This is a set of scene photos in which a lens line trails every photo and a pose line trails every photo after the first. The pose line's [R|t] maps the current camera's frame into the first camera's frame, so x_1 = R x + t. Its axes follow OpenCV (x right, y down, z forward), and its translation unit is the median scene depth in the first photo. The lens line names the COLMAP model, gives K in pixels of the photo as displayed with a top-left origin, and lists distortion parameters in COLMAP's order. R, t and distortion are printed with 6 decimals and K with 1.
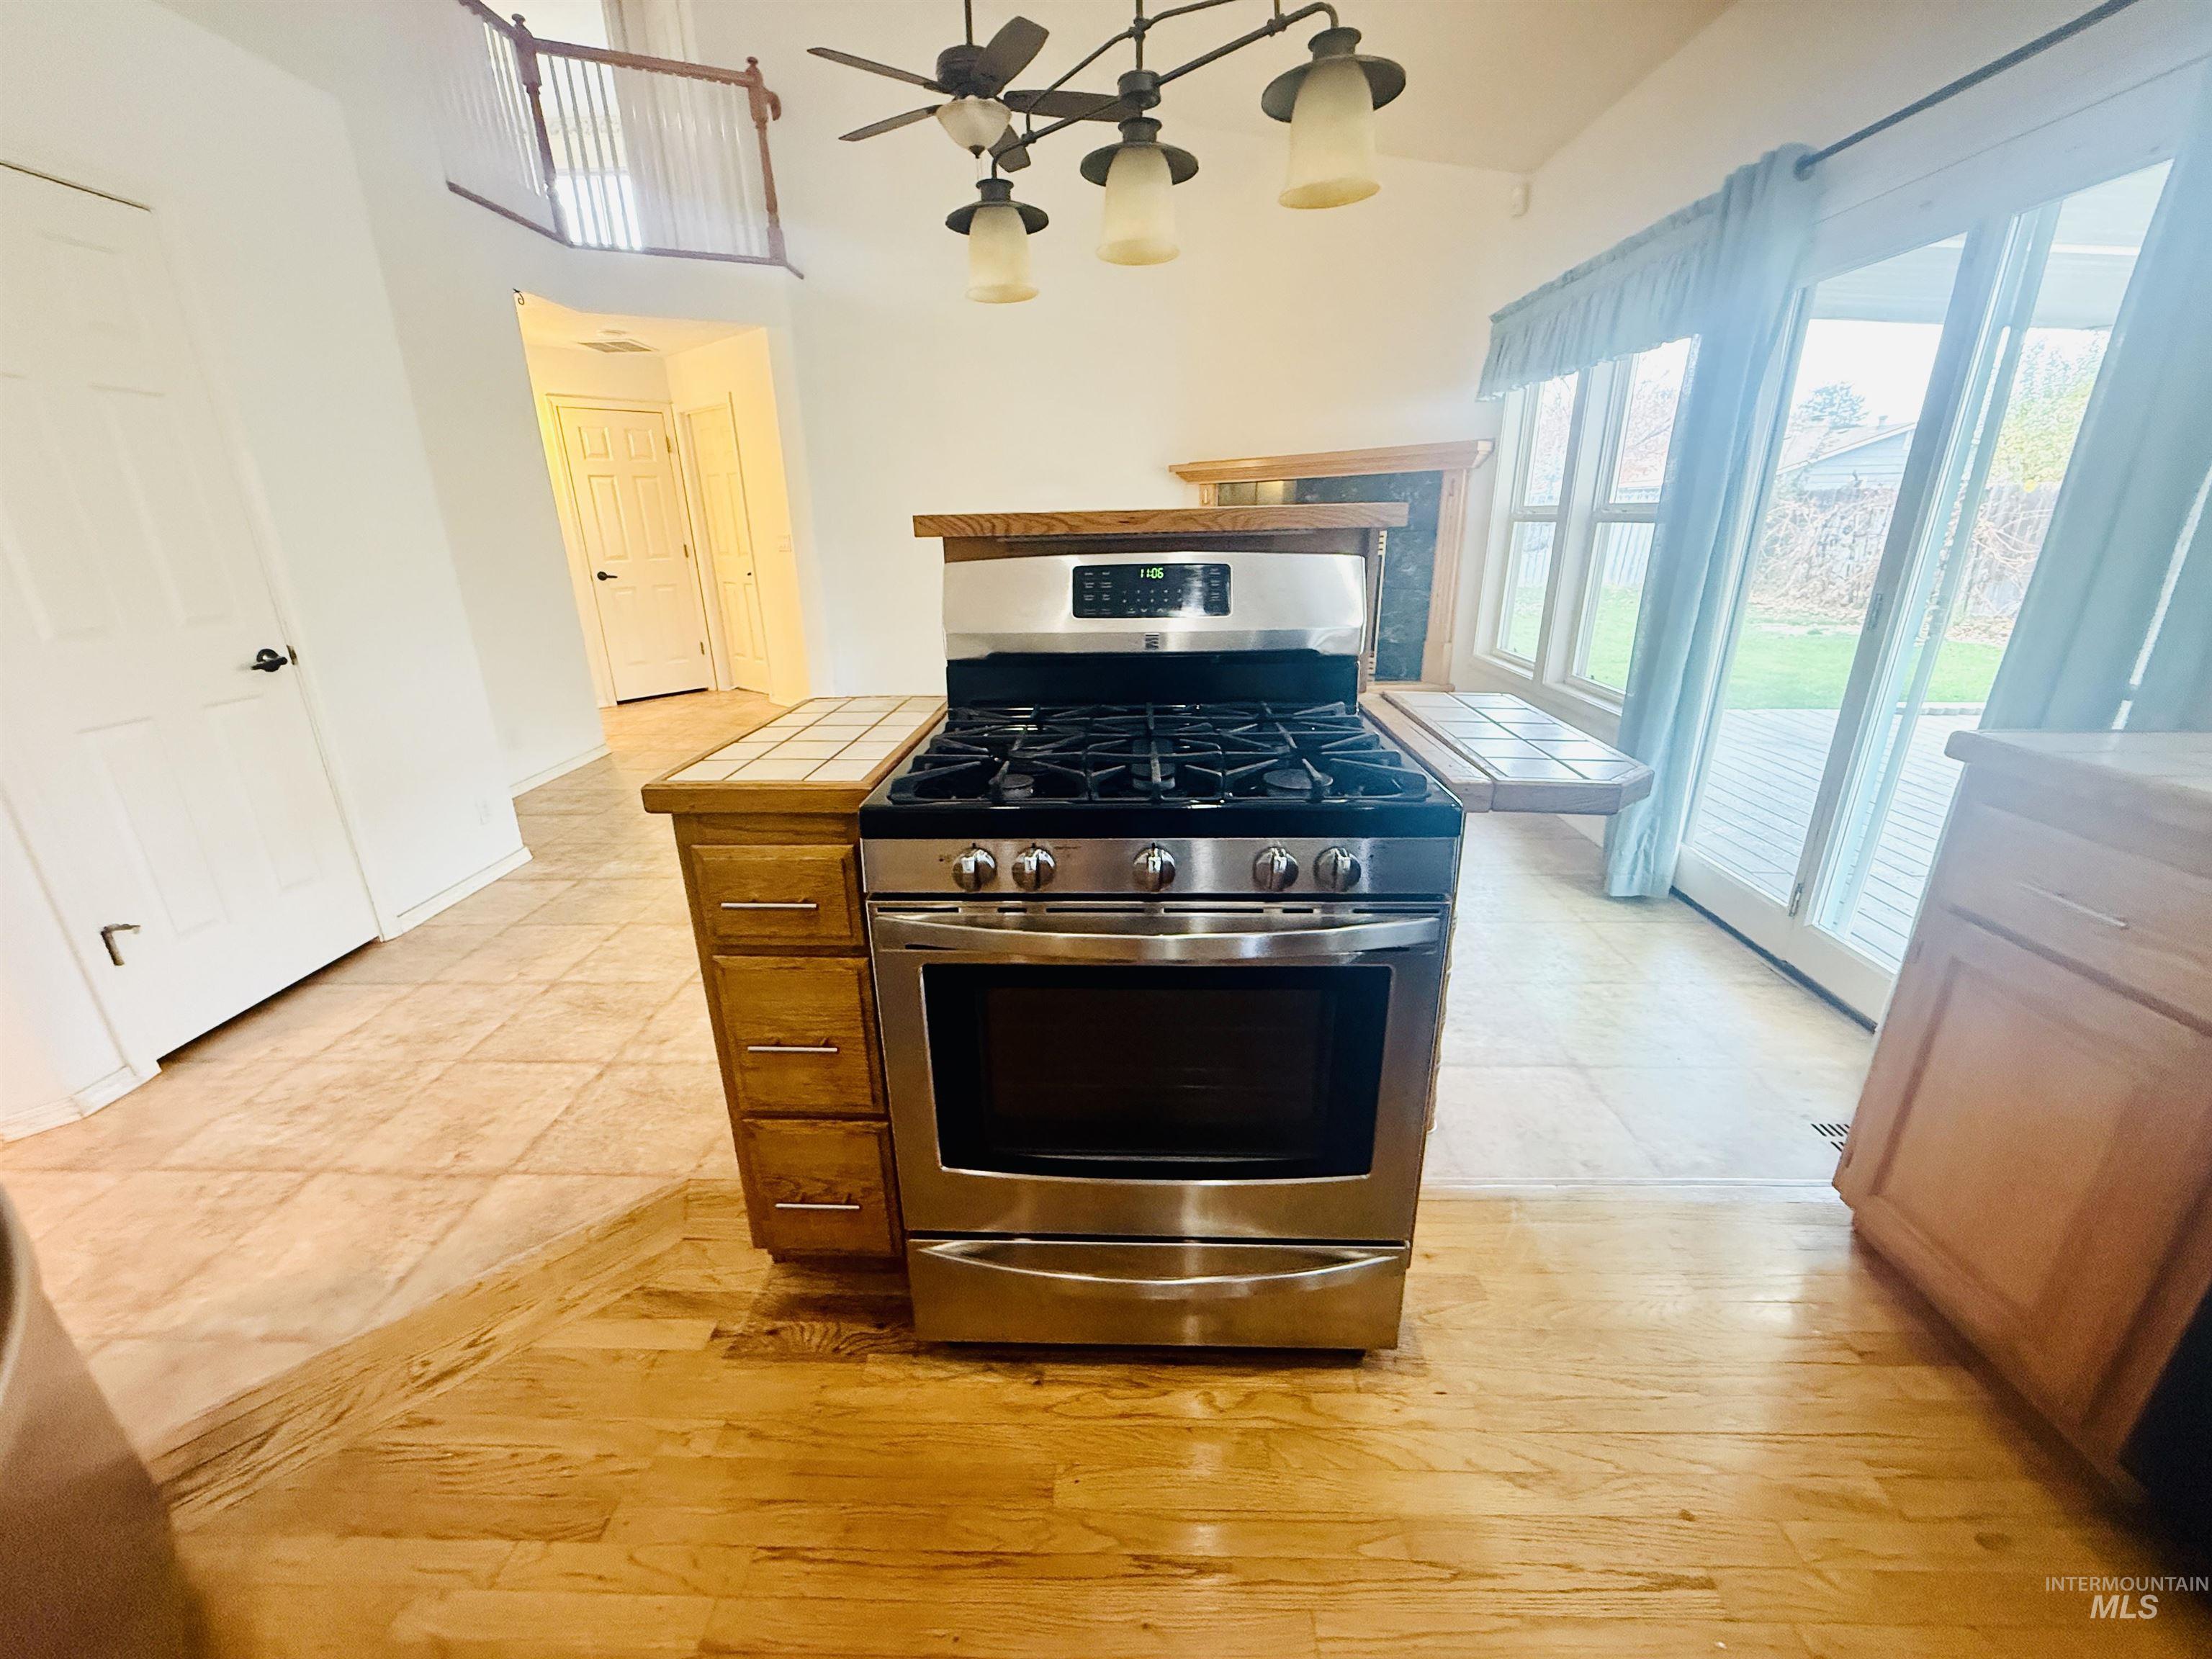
lens RADIAL K [[878.8, 0, 1099.1], [0, 878.8, 830.3], [0, 0, 1]] dist [-0.001154, 0.000260]
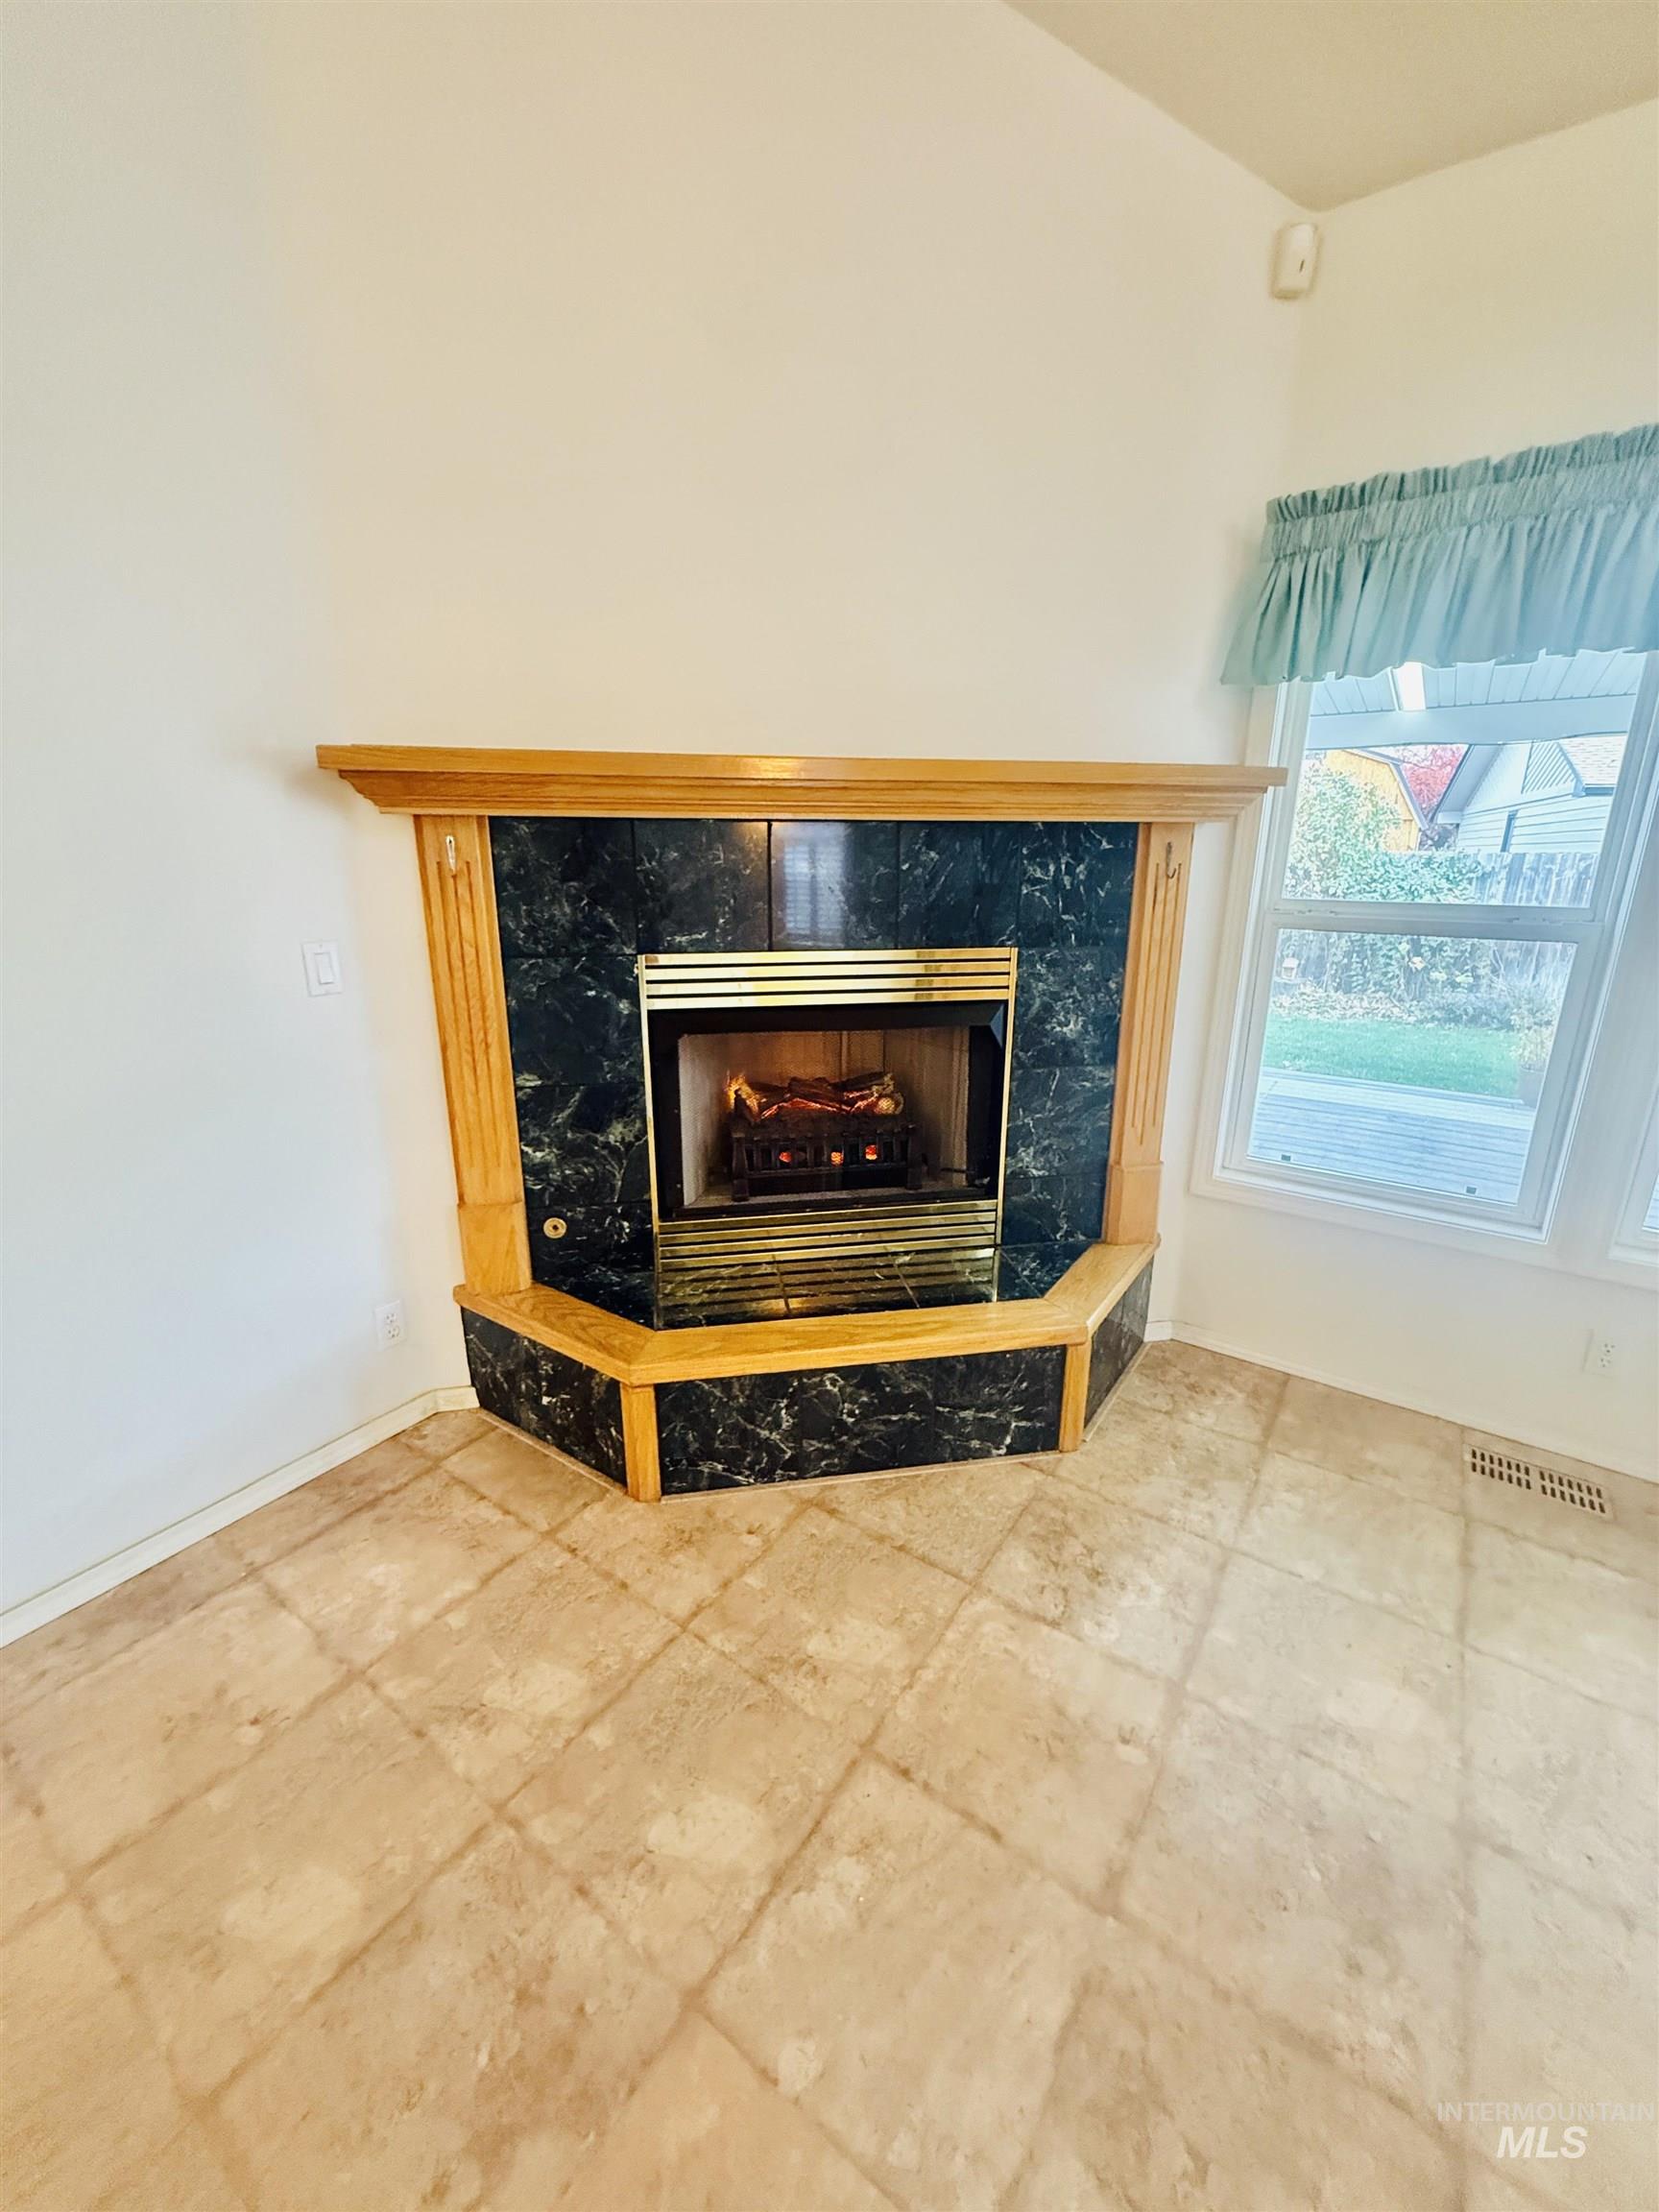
lens RADIAL K [[878.8, 0, 831.5], [0, 878.8, 1099.5], [0, 0, 1]] dist [-0.001154, 0.000260]
pose [[0.540837, -0.207885, 0.815033, -0.222670], [0.264717, 0.961807, 0.069661, -0.717963], [-0.798386, 0.178078, 0.575212, 1.853029]]
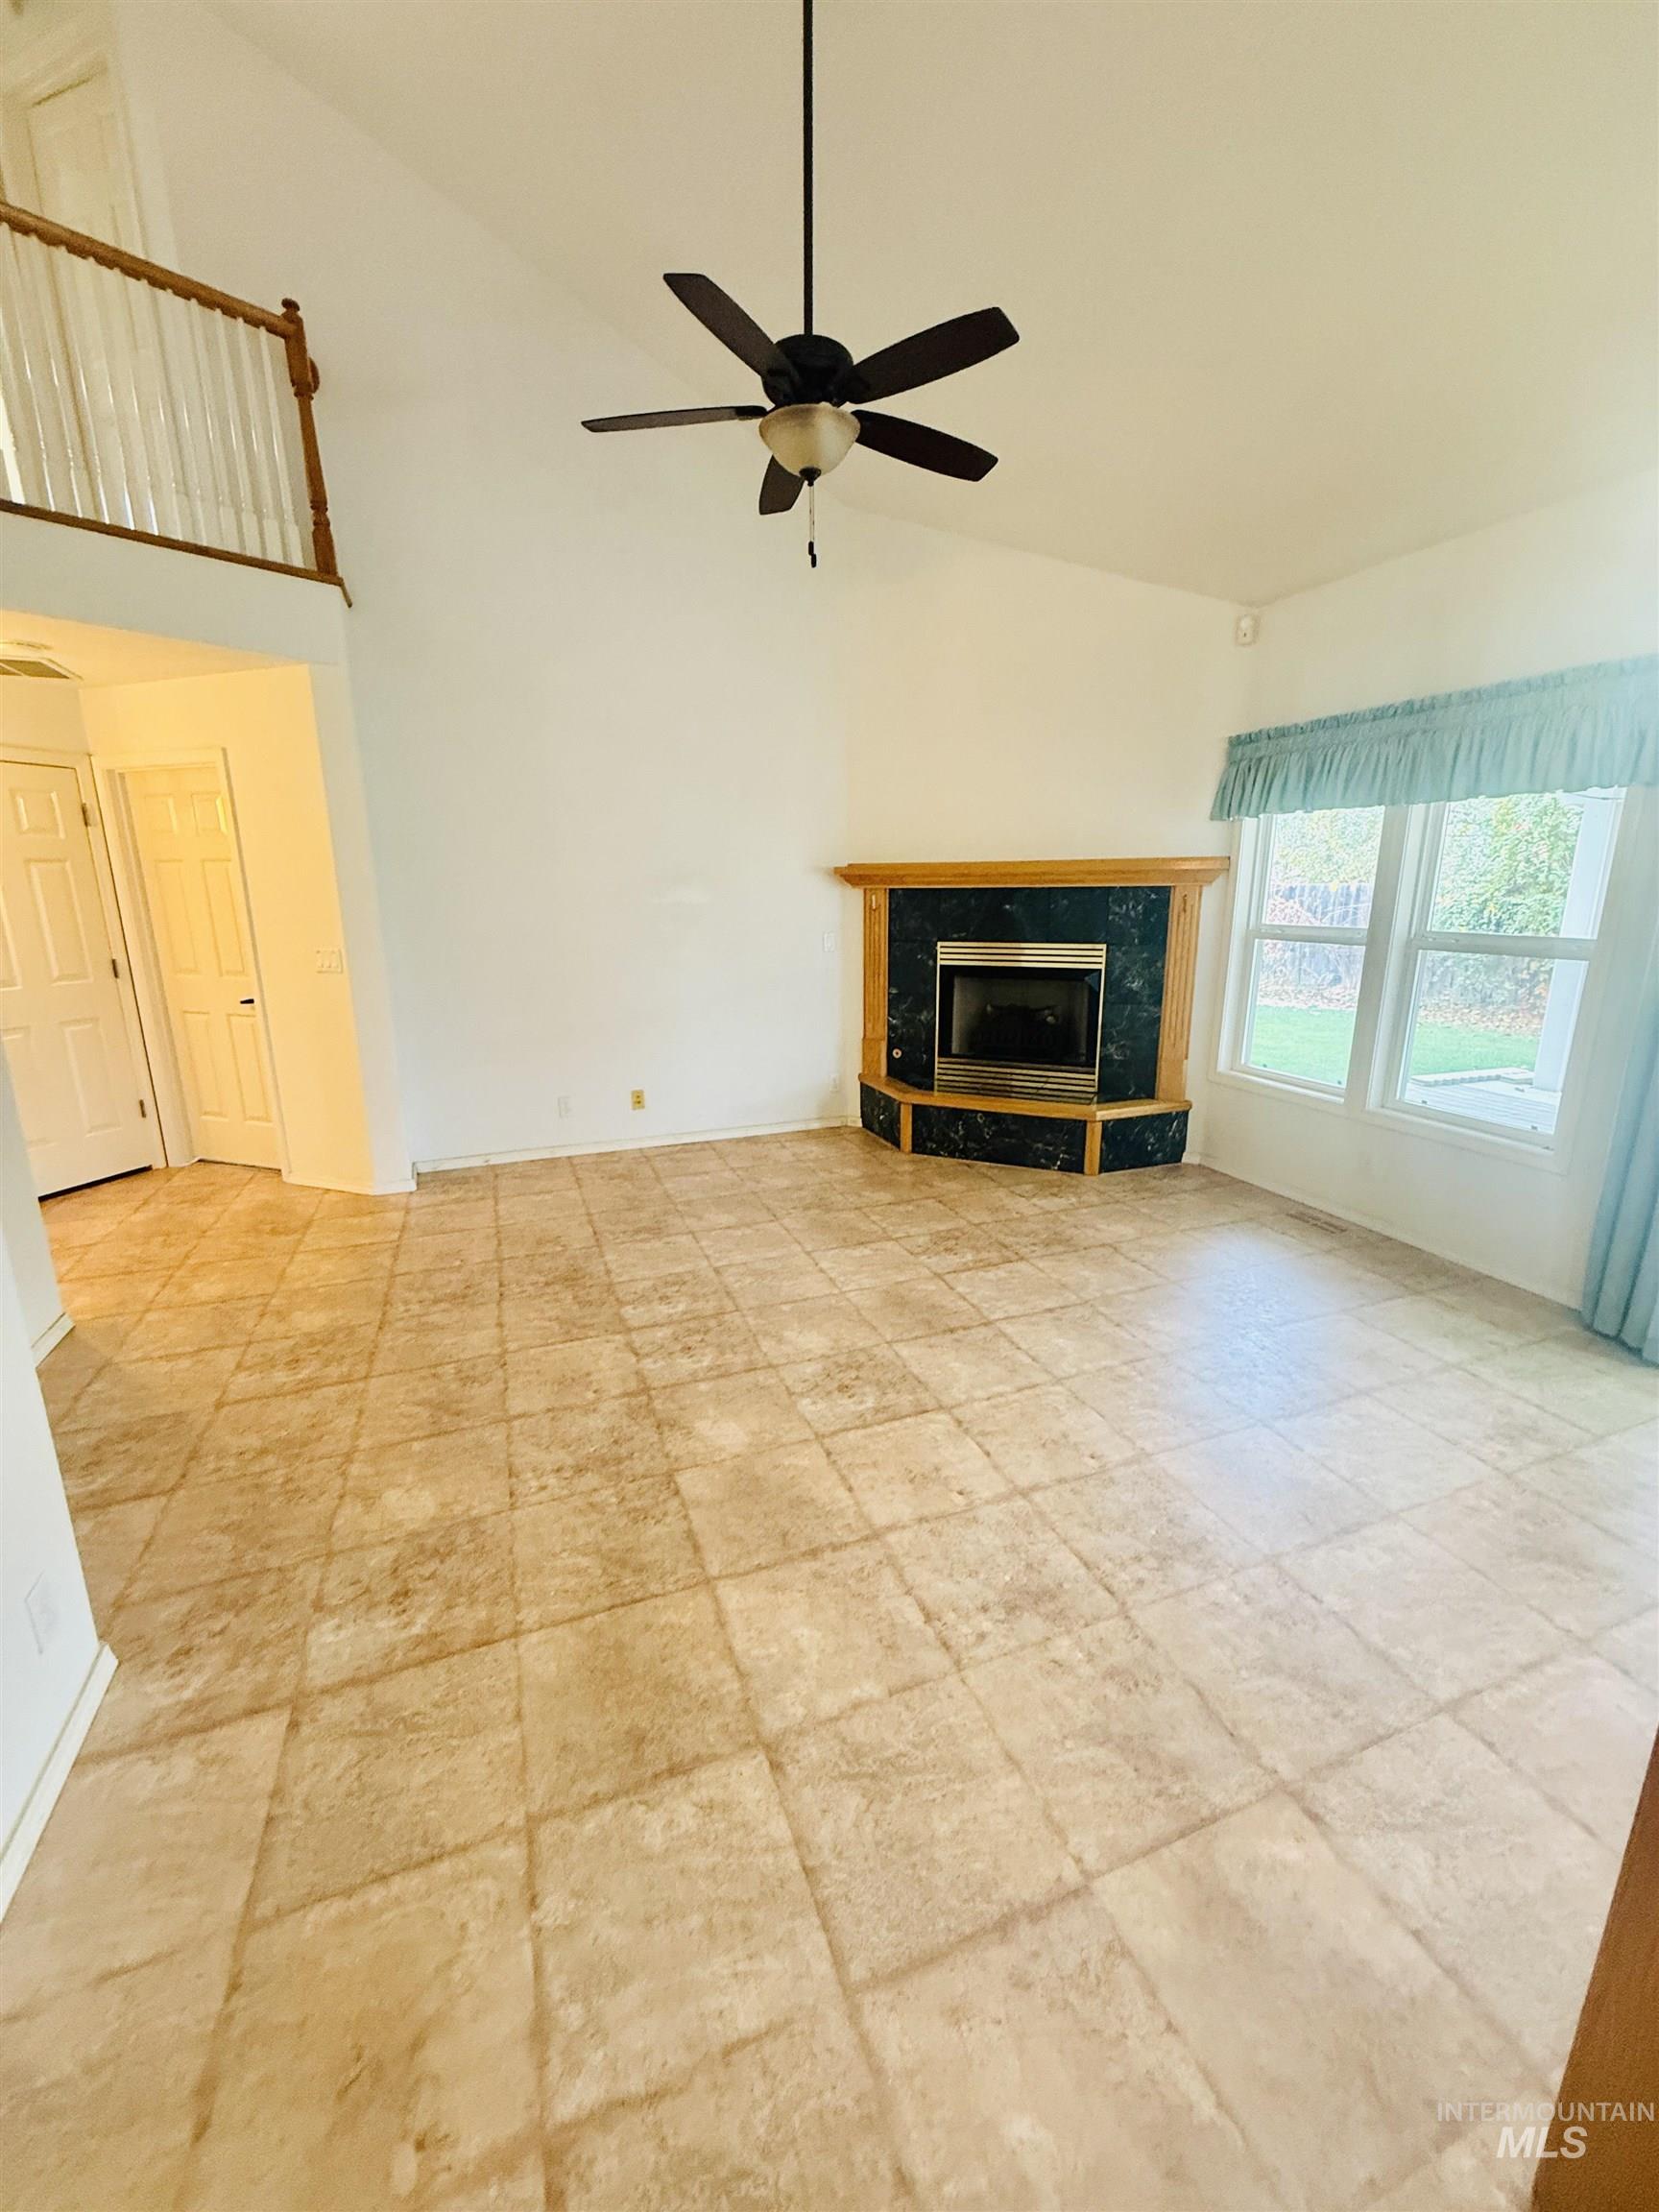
lens RADIAL K [[878.8, 0, 831.5], [0, 878.8, 1099.5], [0, 0, 1]] dist [-0.001154, 0.000260]
pose [[0.918007, -0.079757, 0.388462, -0.715690], [0.120696, 0.989288, -0.082113, -0.299348], [-0.377751, 0.122266, 0.917799, 0.594328]]
